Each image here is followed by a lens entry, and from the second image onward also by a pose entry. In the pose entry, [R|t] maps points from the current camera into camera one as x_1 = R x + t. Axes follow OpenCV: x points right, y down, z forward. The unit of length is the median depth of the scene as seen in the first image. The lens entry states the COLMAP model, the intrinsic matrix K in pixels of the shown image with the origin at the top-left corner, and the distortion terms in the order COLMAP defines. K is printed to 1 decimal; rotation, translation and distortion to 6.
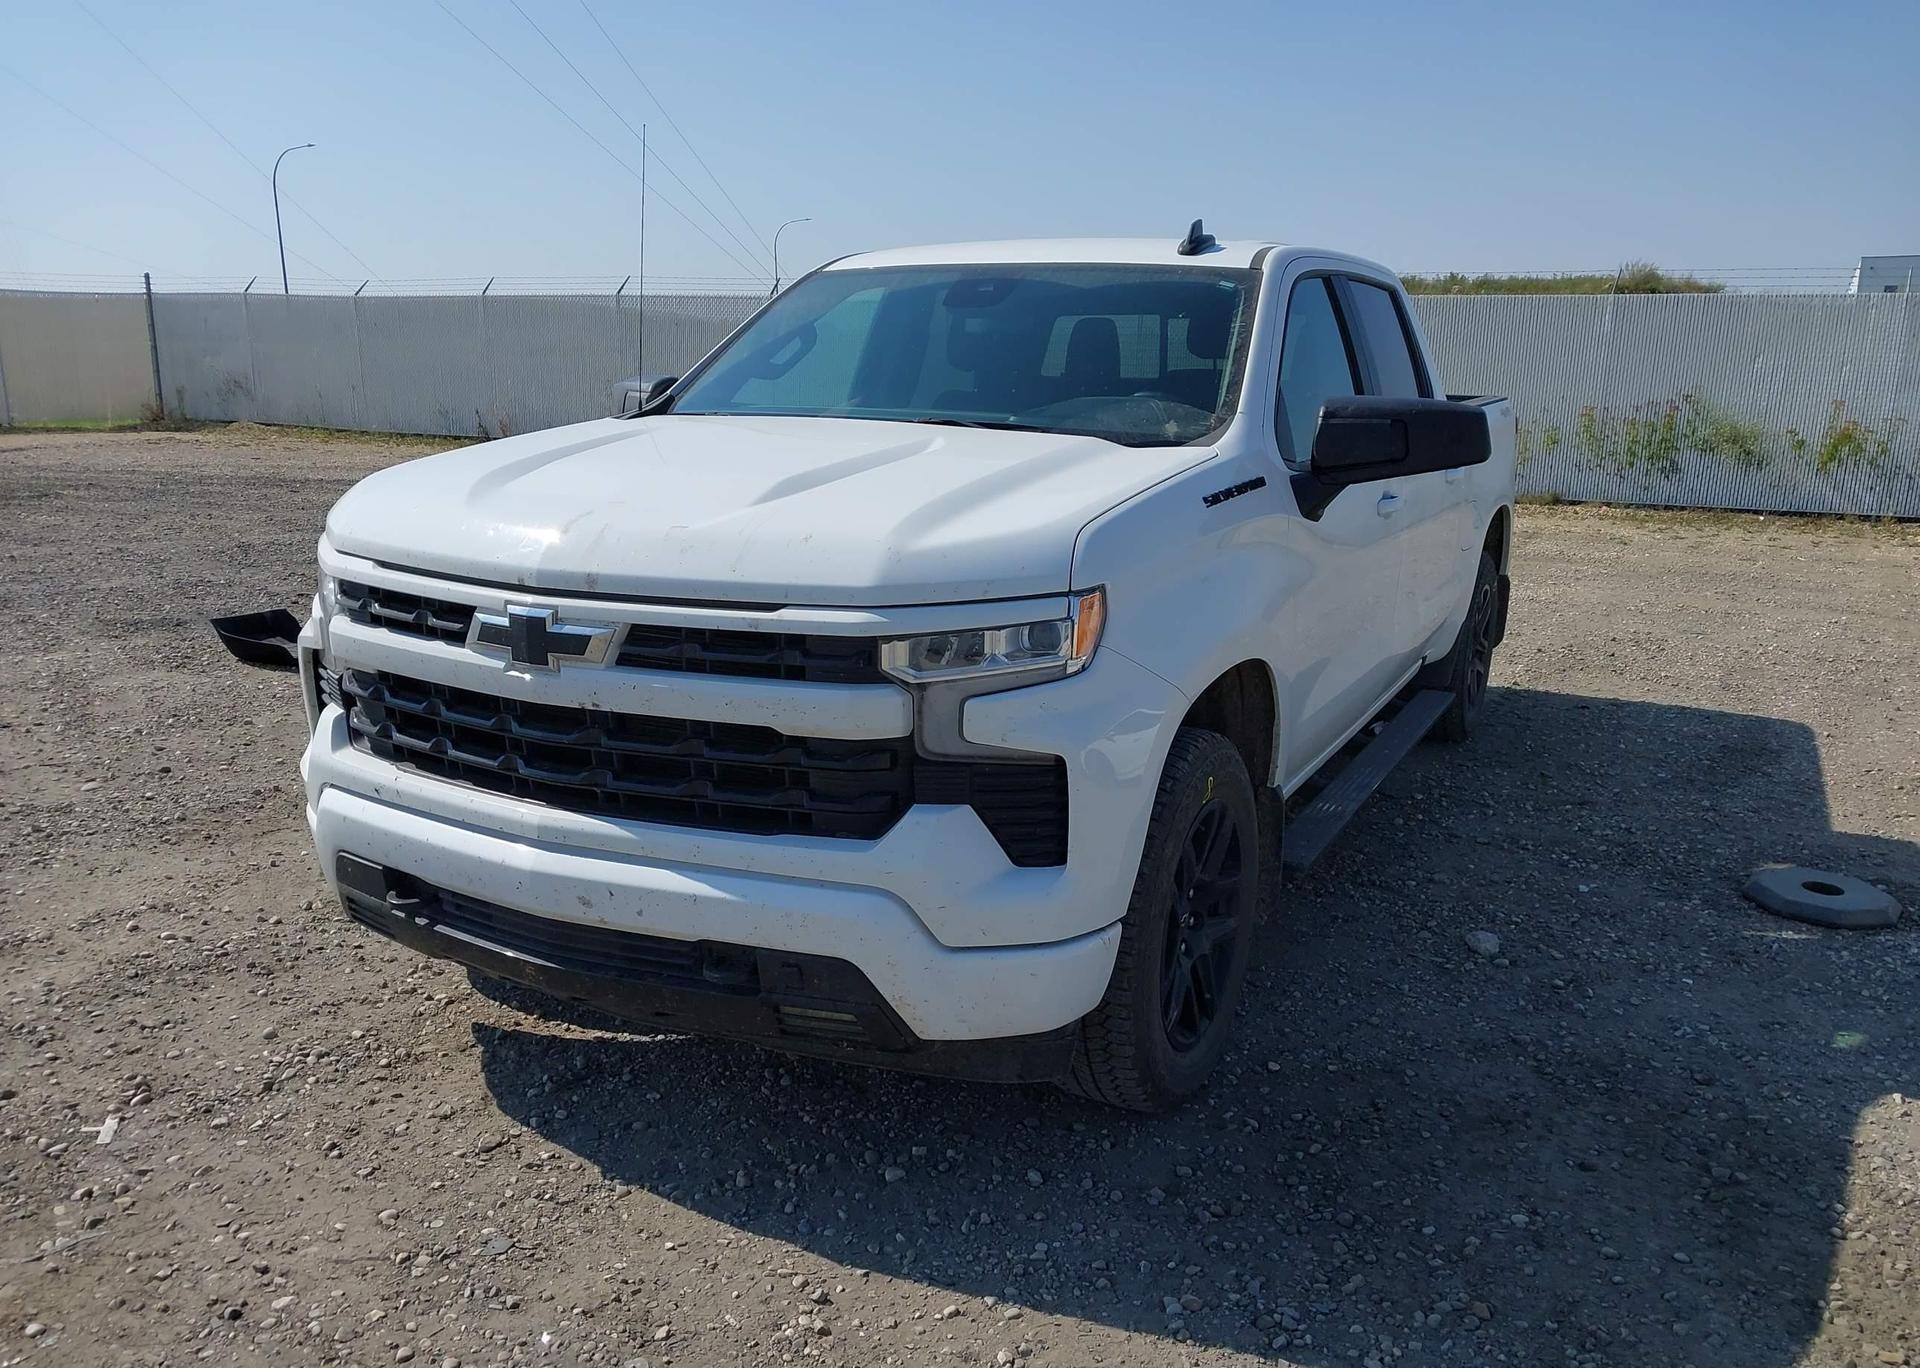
lens RADIAL K [[1570.3, 0, 895.3], [0, 1570.3, 750.1], [0, 0, 1]] dist [0.003201, 0.002944]
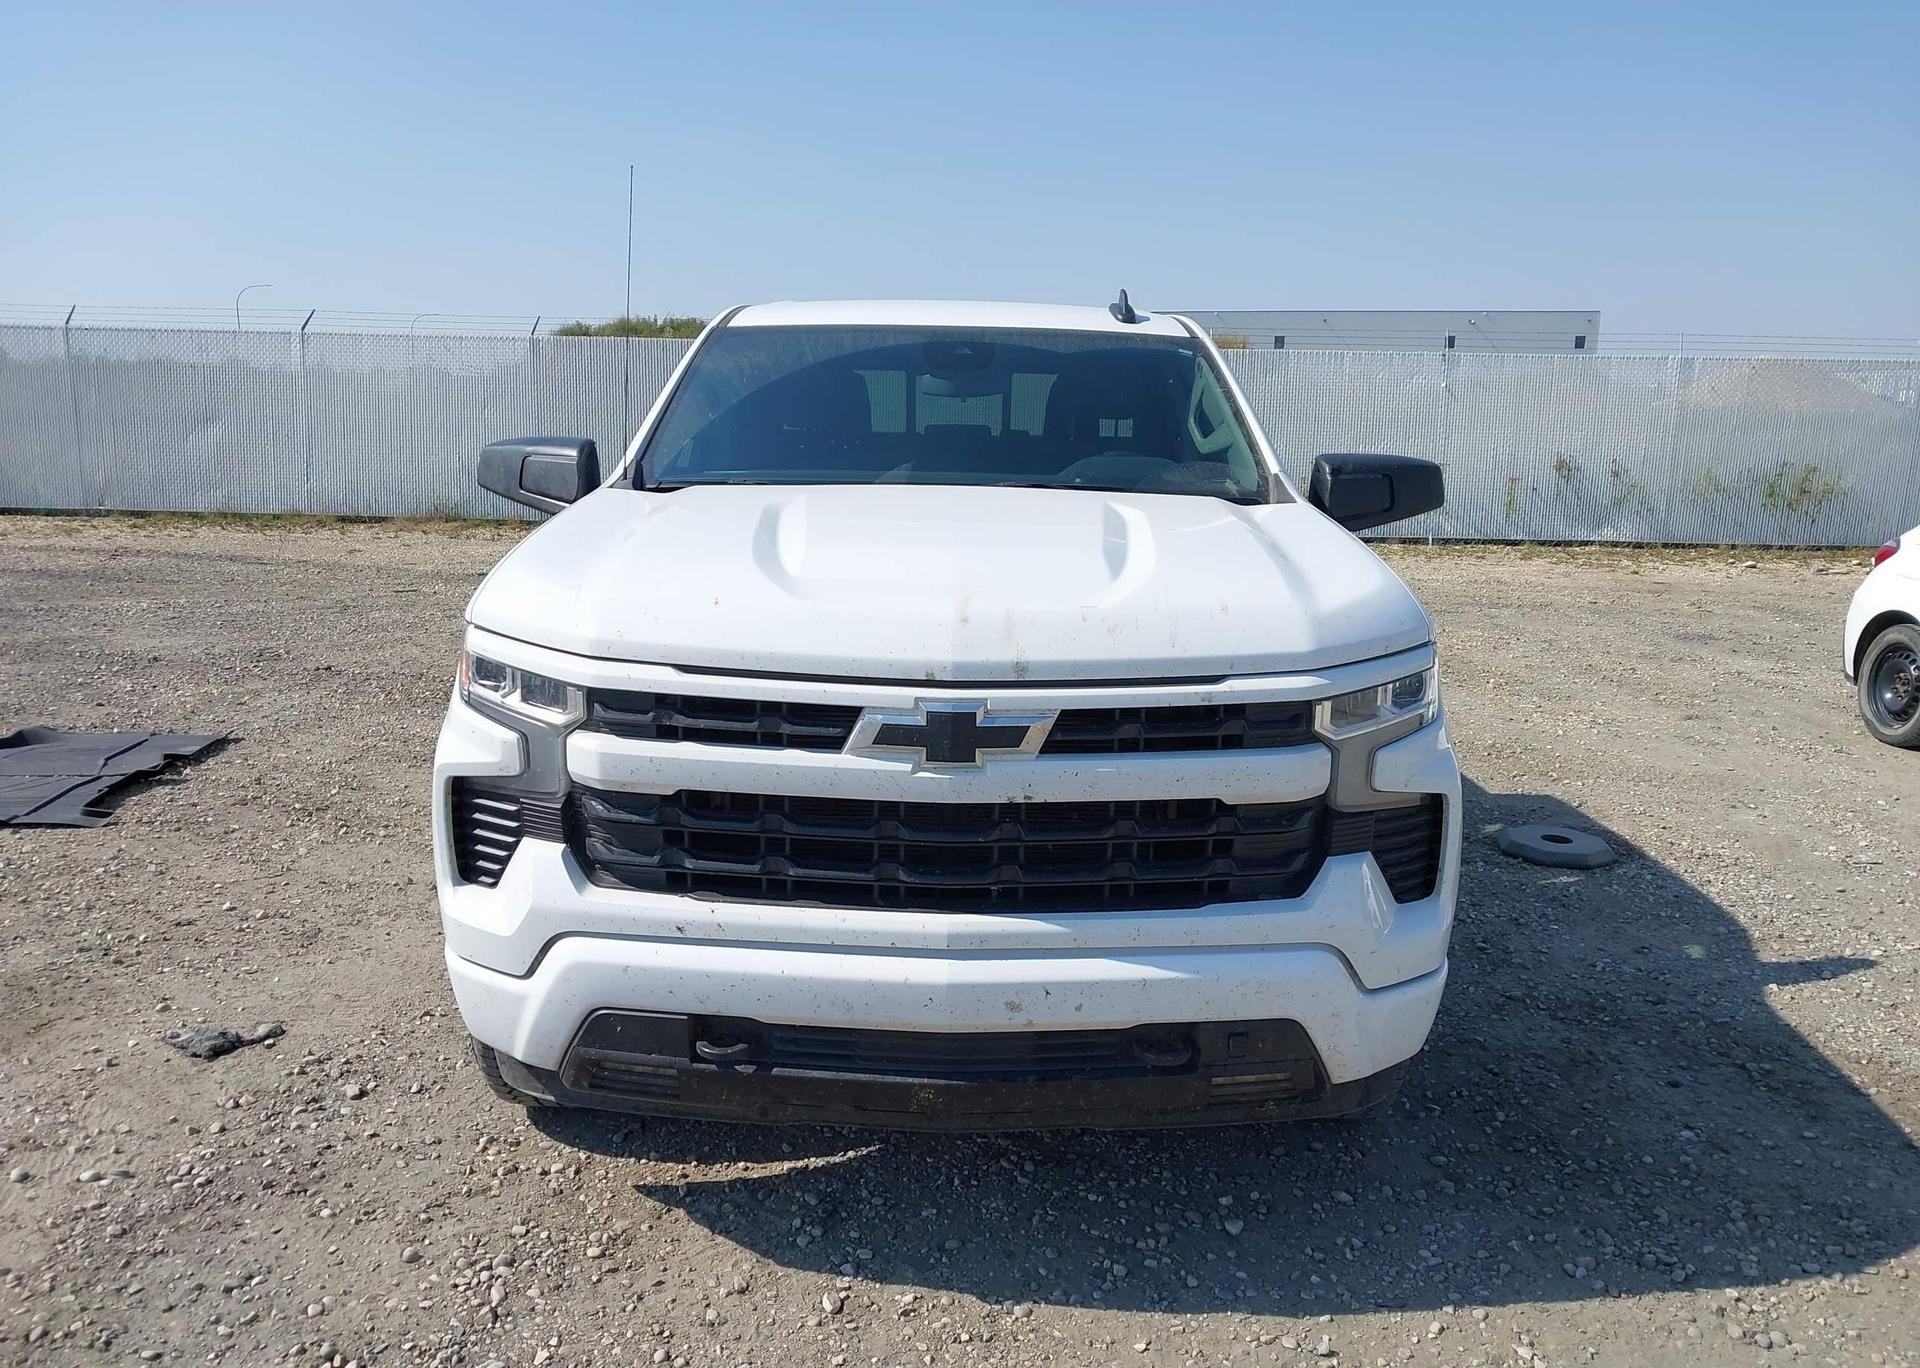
lens RADIAL K [[1607.4, 0, 961.4], [0, 1607.4, 746.5], [0, 0, 1]] dist [0.006845, 0.004161]
pose [[0.891089, -0.099937, 0.442689, -0.651691], [0.114219, 0.993440, -0.005642, -0.058447], [-0.439220, 0.055591, 0.896658, 0.141051]]
